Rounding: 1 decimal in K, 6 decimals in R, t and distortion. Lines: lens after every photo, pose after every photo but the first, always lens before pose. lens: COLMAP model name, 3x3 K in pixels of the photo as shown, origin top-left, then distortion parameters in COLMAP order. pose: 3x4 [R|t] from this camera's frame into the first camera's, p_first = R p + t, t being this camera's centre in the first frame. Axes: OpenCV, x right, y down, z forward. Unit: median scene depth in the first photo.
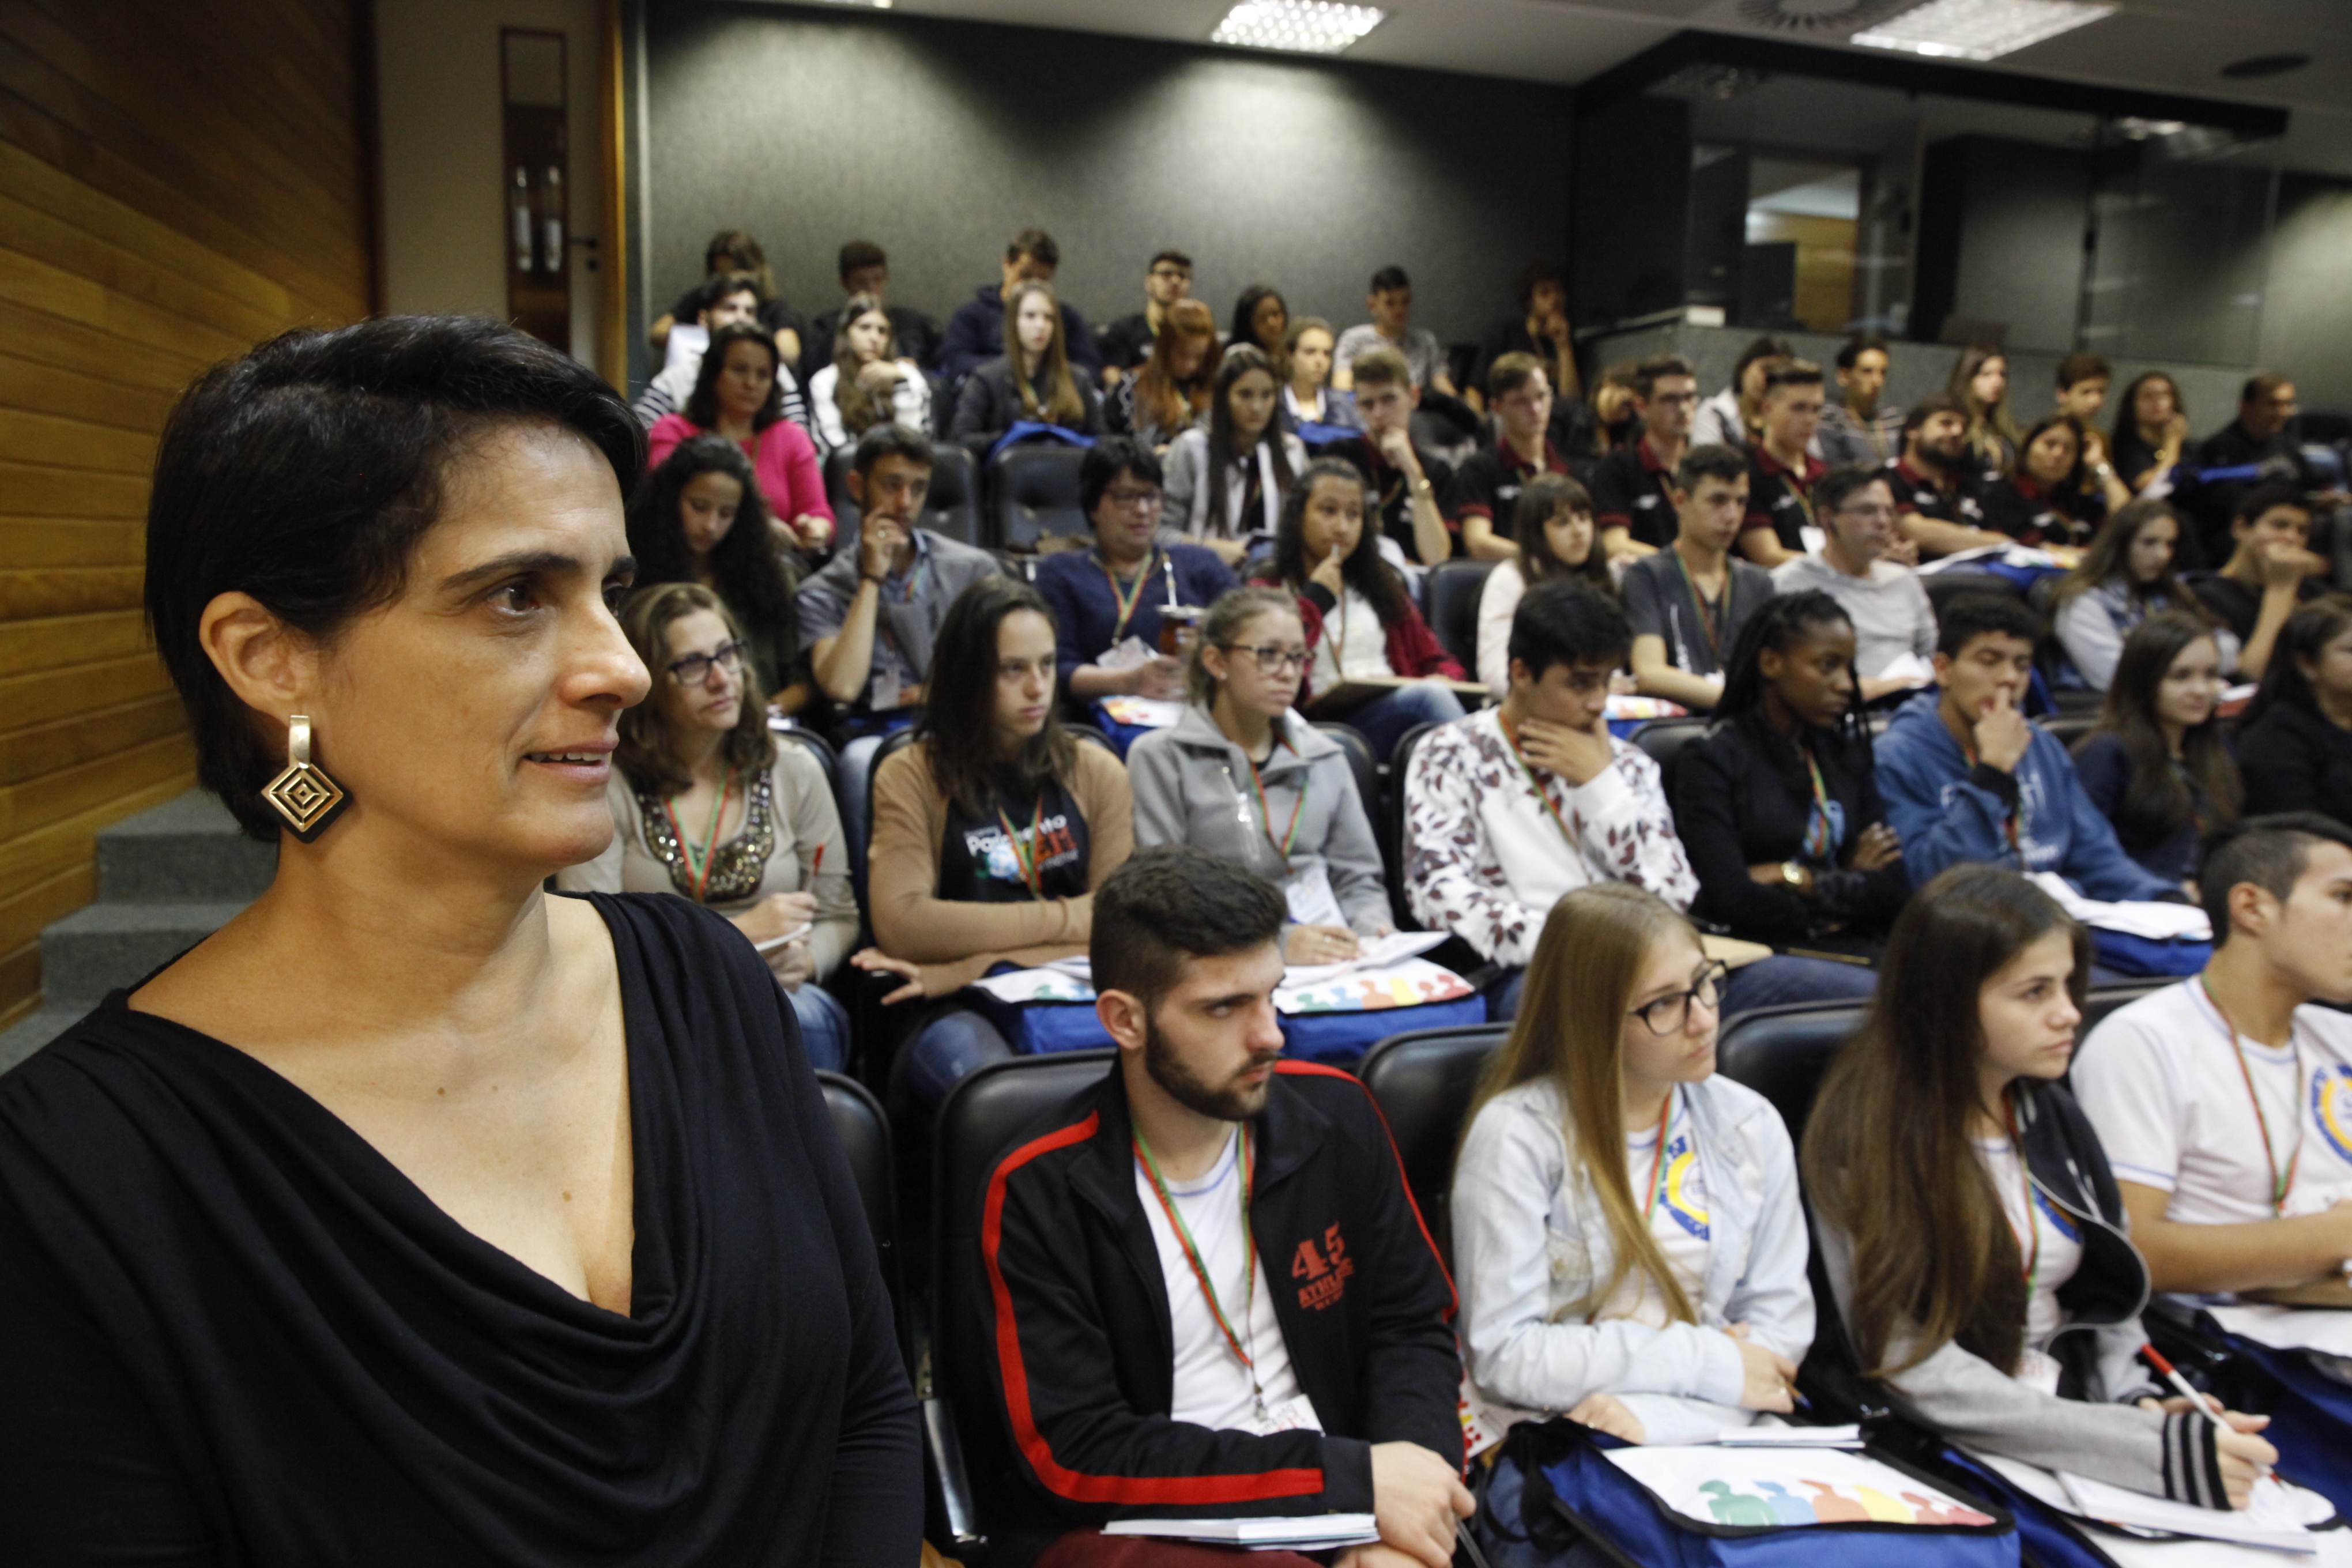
lens RADIAL K [[1604.2, 0, 1170.2], [0, 1604.2, 759.5], [0, 0, 1]] dist [-0.094864, 0.073095]
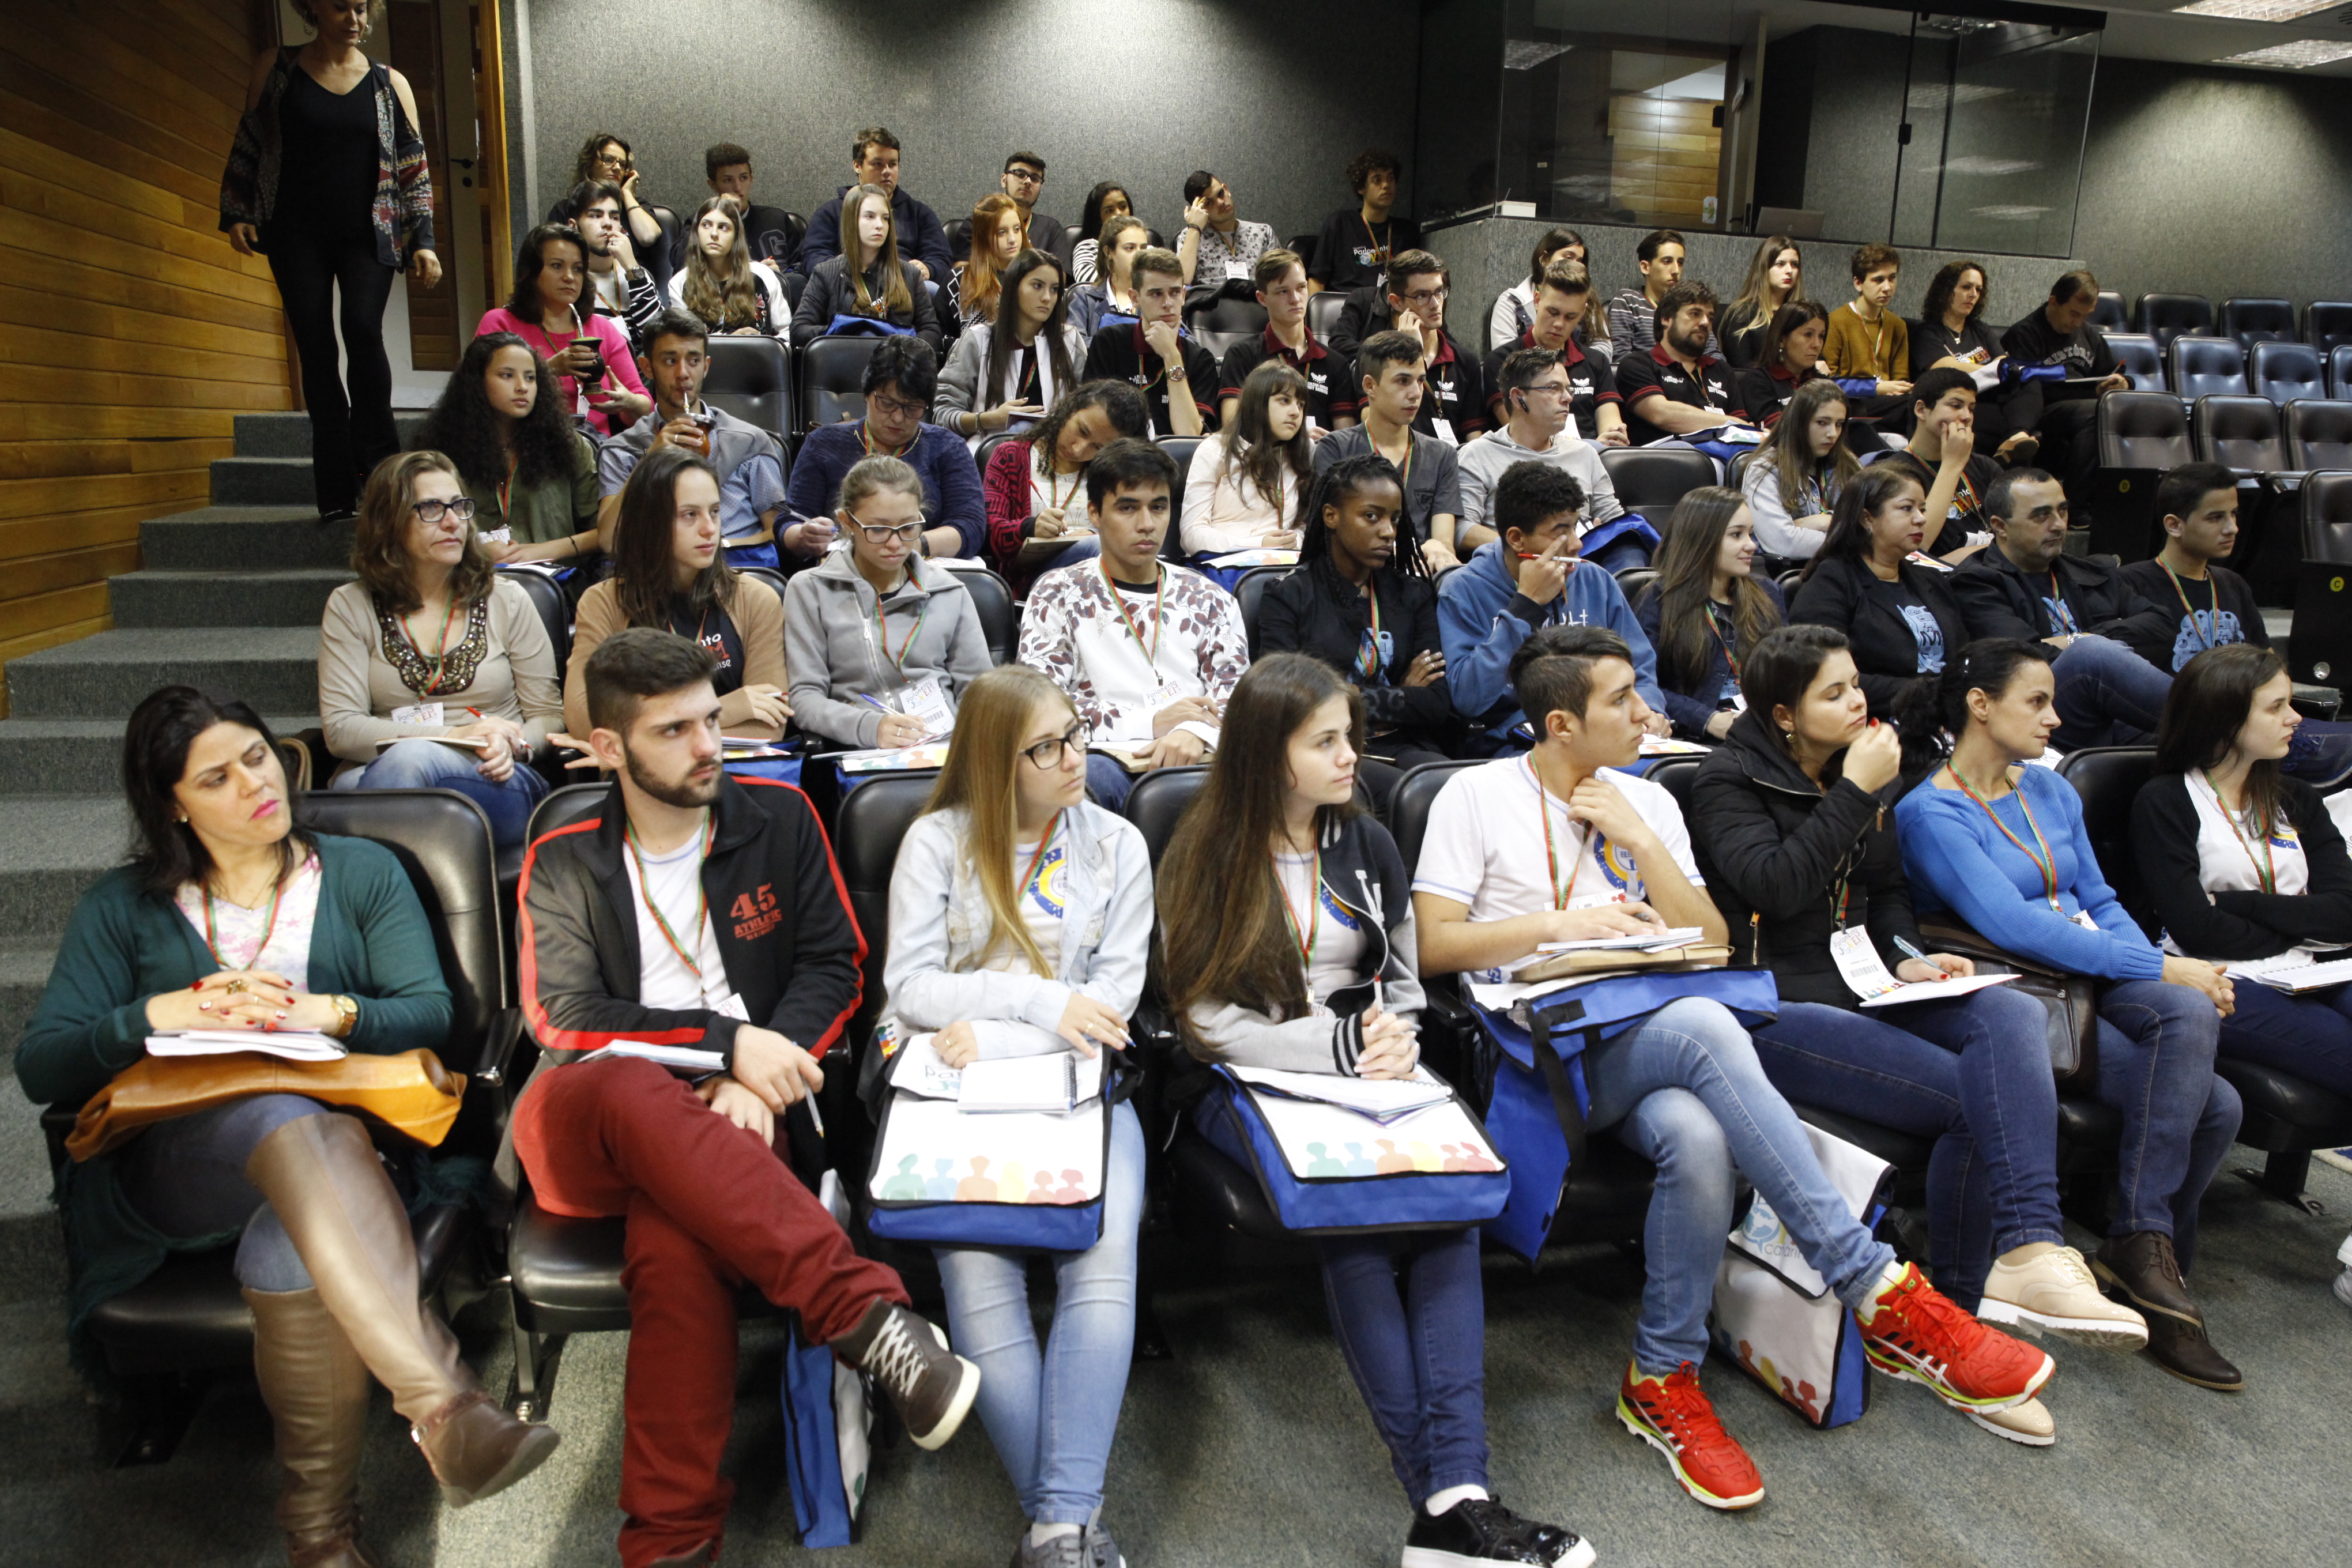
lens RADIAL K [[1604.2, 0, 1155.1], [0, 1604.2, 793.1], [0, 0, 1]] dist [-0.094864, 0.073095]
pose [[0.999829, 0.002858, -0.018297, 0.273102], [-0.001229, 0.996083, 0.088418, 0.043850], [0.018478, -0.088380, 0.995915, -0.245400]]
